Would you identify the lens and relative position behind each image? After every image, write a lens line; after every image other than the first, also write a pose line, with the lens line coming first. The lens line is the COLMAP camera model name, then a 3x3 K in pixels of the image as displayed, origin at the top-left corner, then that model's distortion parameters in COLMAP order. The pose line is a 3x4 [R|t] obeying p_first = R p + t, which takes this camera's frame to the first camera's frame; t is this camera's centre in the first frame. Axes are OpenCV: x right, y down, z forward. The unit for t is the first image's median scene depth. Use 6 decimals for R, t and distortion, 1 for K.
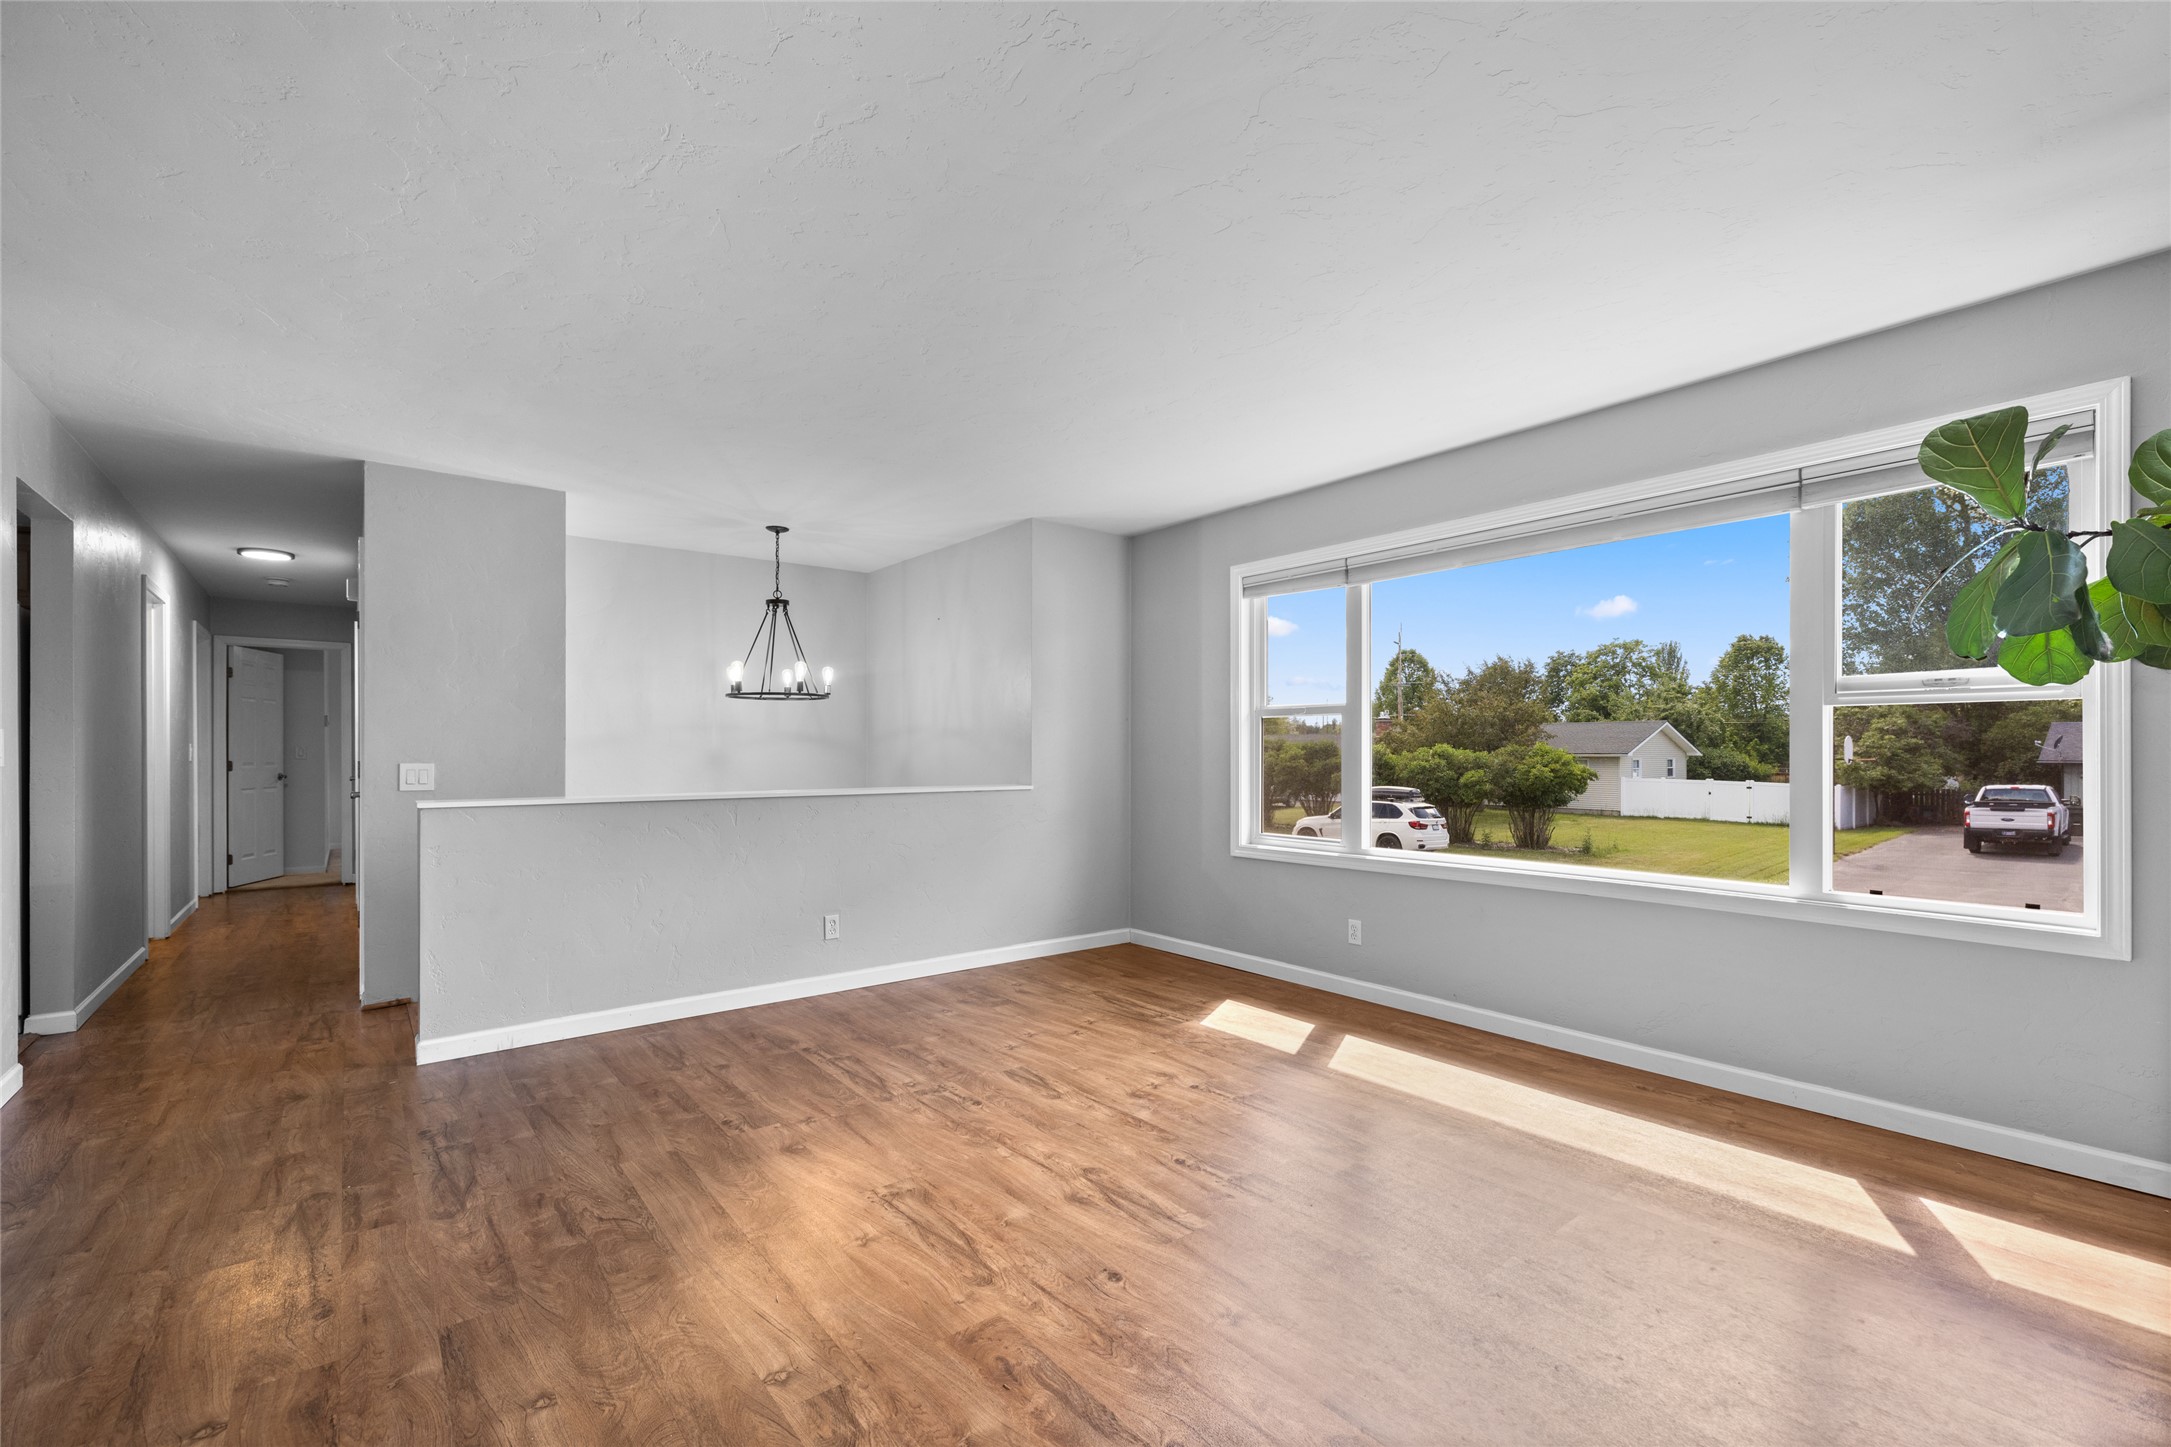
lens RADIAL K [[918.0, 0, 1078.7], [0, 918.0, 733.0], [0, 0, 1]] dist [0.001138, 0.000188]
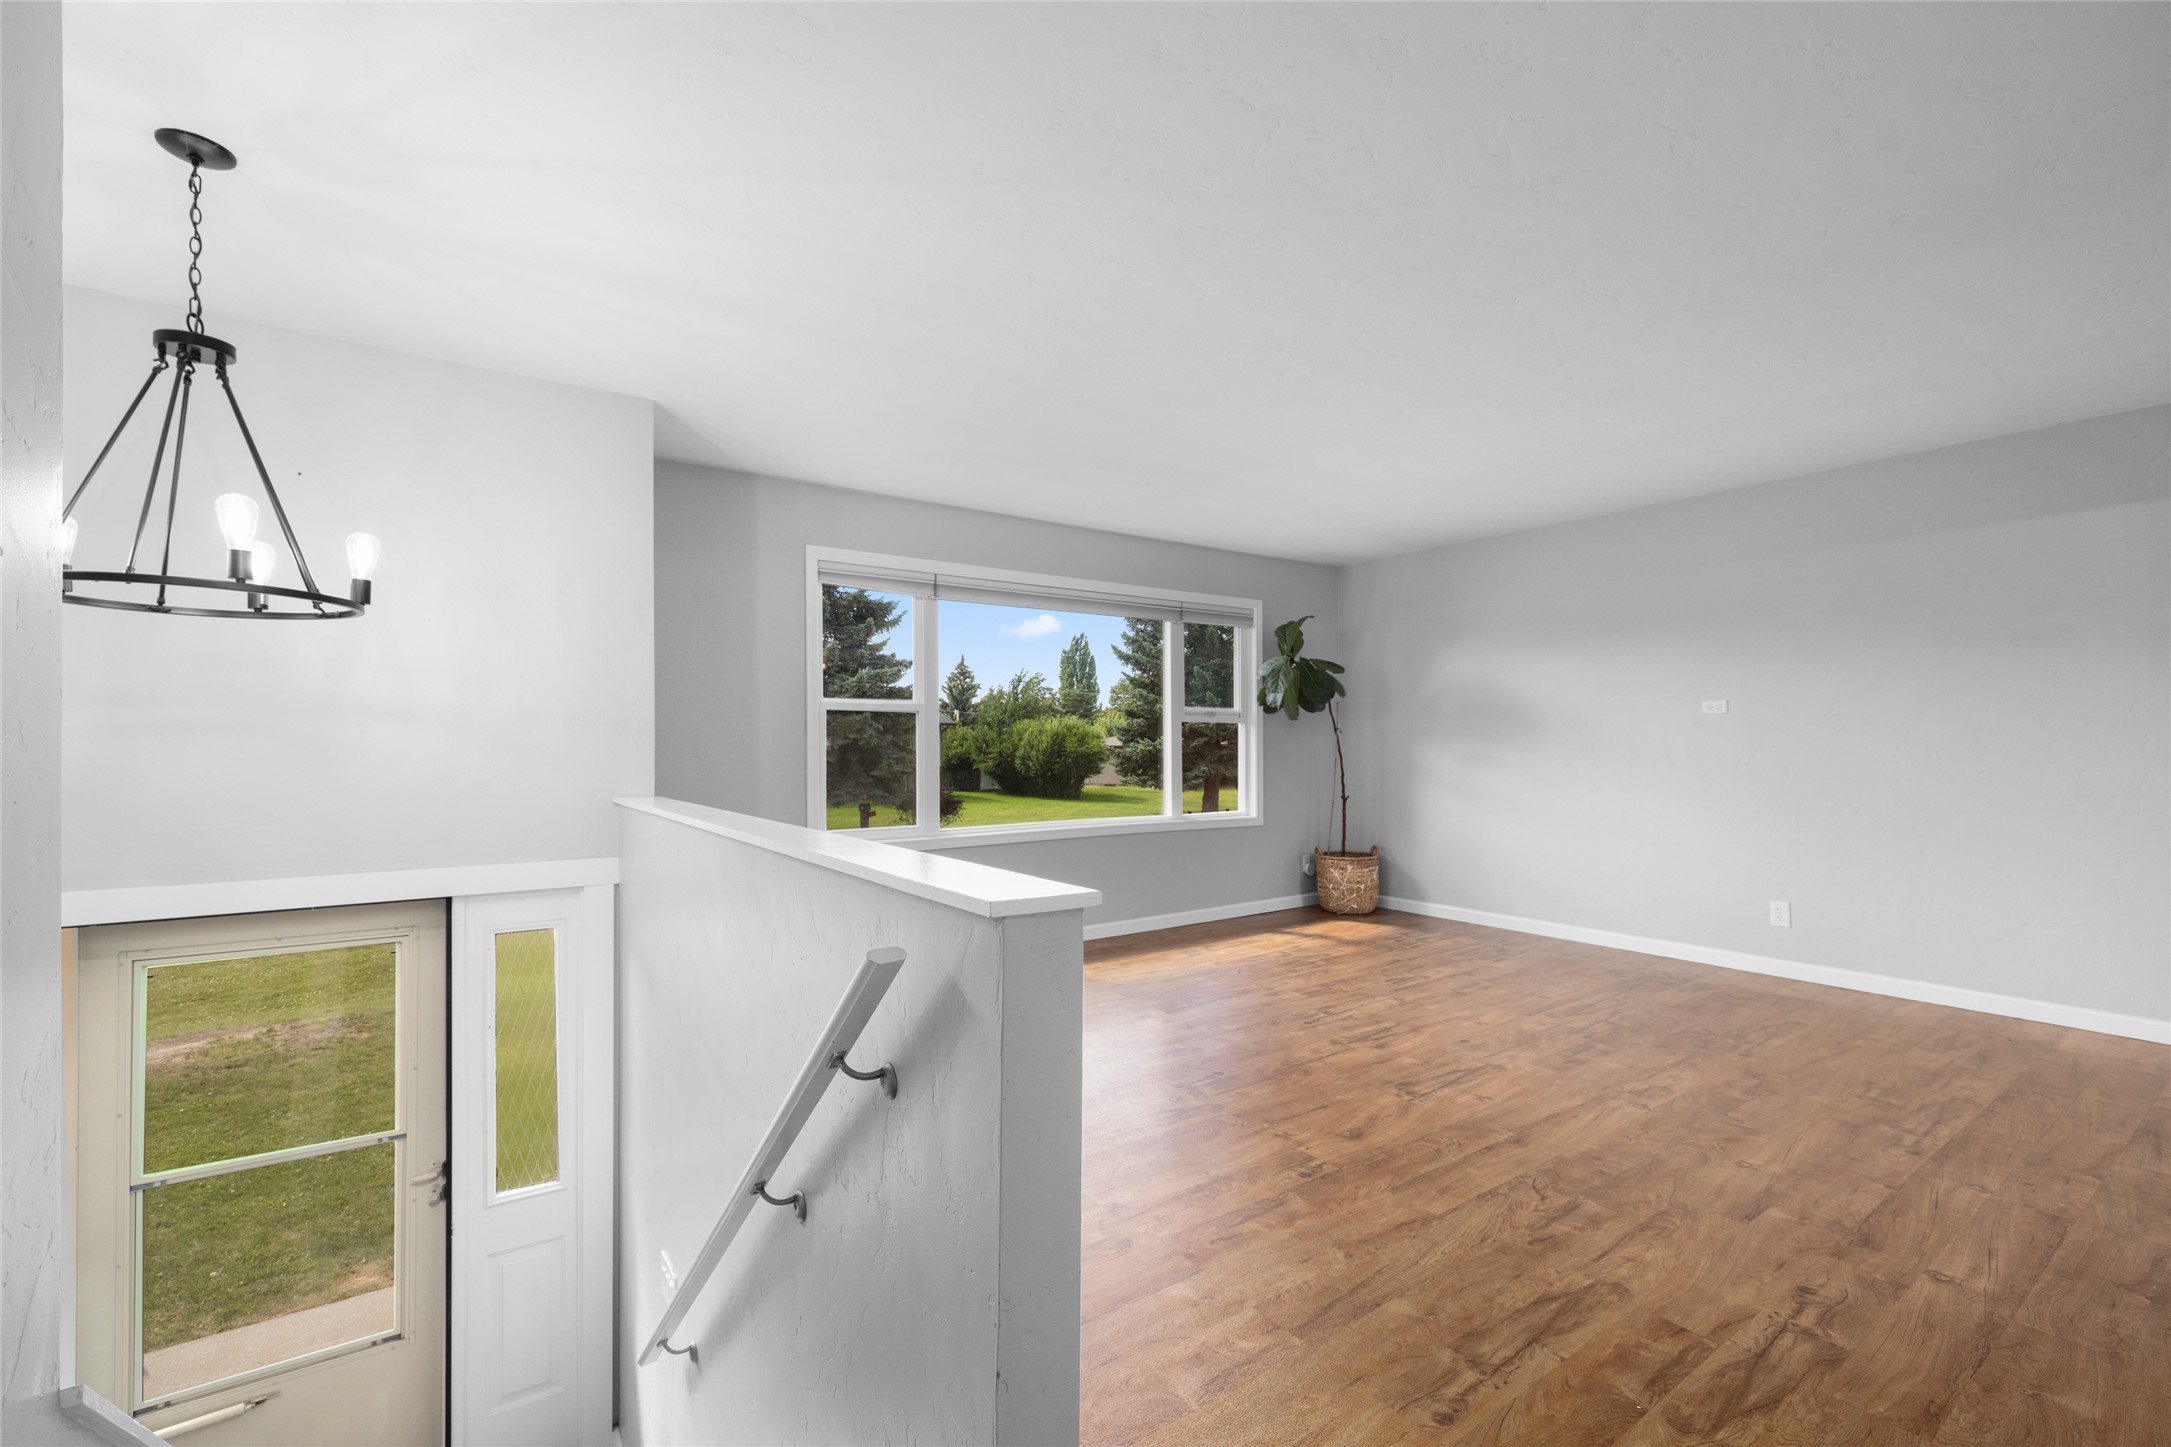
lens RADIAL K [[918.0, 0, 1078.7], [0, 918.0, 733.0], [0, 0, 1]] dist [0.001138, 0.000188]
pose [[0.059698, 0.013426, 0.998126, -1.026420], [-0.018445, 0.999754, -0.012345, 0.019028], [-0.998046, -0.017673, 0.059931, 0.949361]]
